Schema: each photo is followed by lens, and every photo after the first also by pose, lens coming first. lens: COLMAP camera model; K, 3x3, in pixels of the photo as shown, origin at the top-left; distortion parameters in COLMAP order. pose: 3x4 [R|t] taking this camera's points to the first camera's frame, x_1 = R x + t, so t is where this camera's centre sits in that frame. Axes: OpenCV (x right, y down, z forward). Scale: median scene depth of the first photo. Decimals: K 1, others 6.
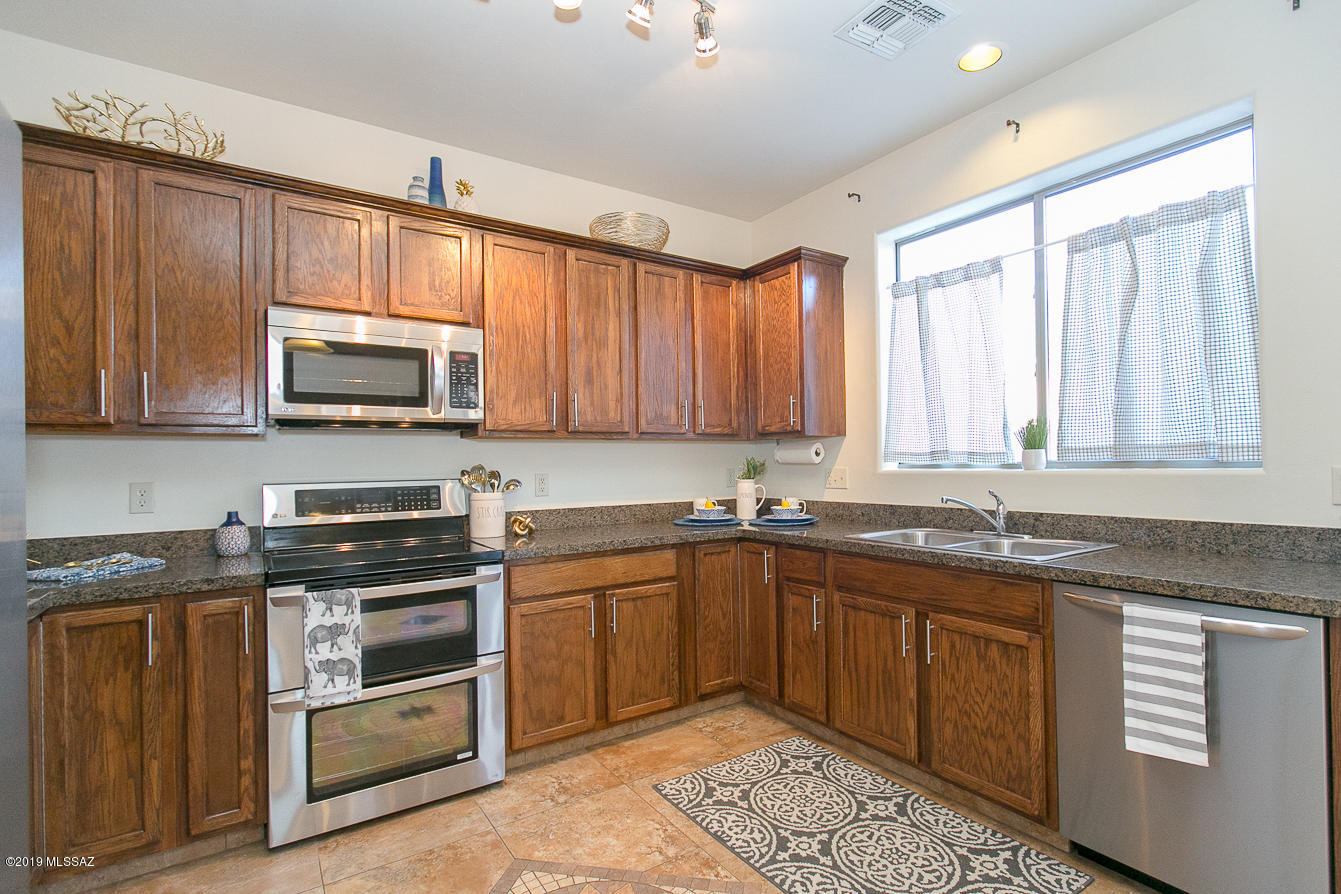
lens RADIAL K [[632.2, 0, 670.5], [0, 632.2, 447.0], [0, 0, 1]] dist [-0.000055, -0.000055]
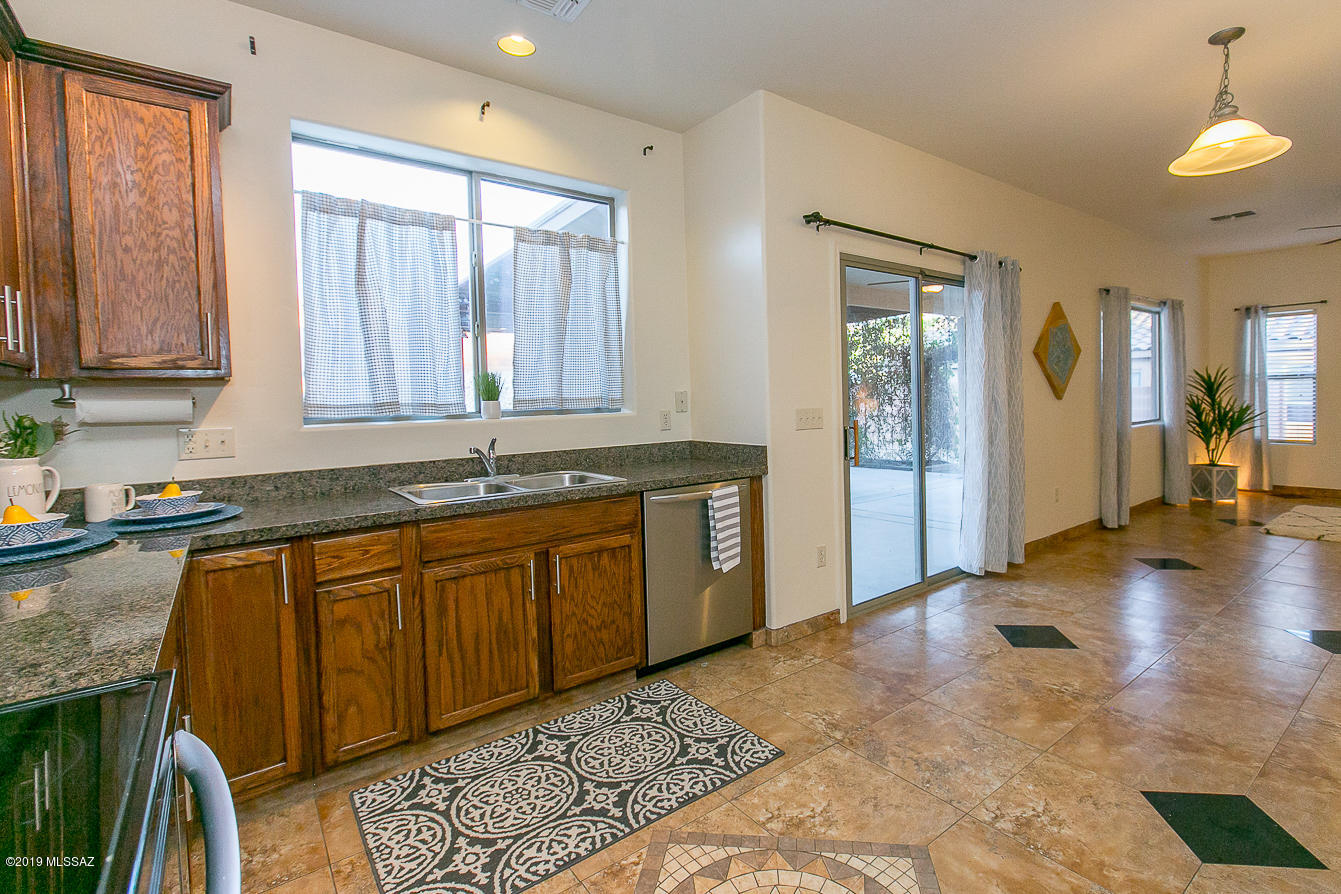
lens RADIAL K [[625.8, 0, 737.6], [0, 625.8, 412.0], [0, 0, 1]] dist [-0.000714, 0.000023]
pose [[-0.098694, -0.004367, 0.995108, -0.685678], [0.002325, 0.999987, 0.004619, 0.022687], [-0.995115, 0.002769, -0.098683, 0.779642]]
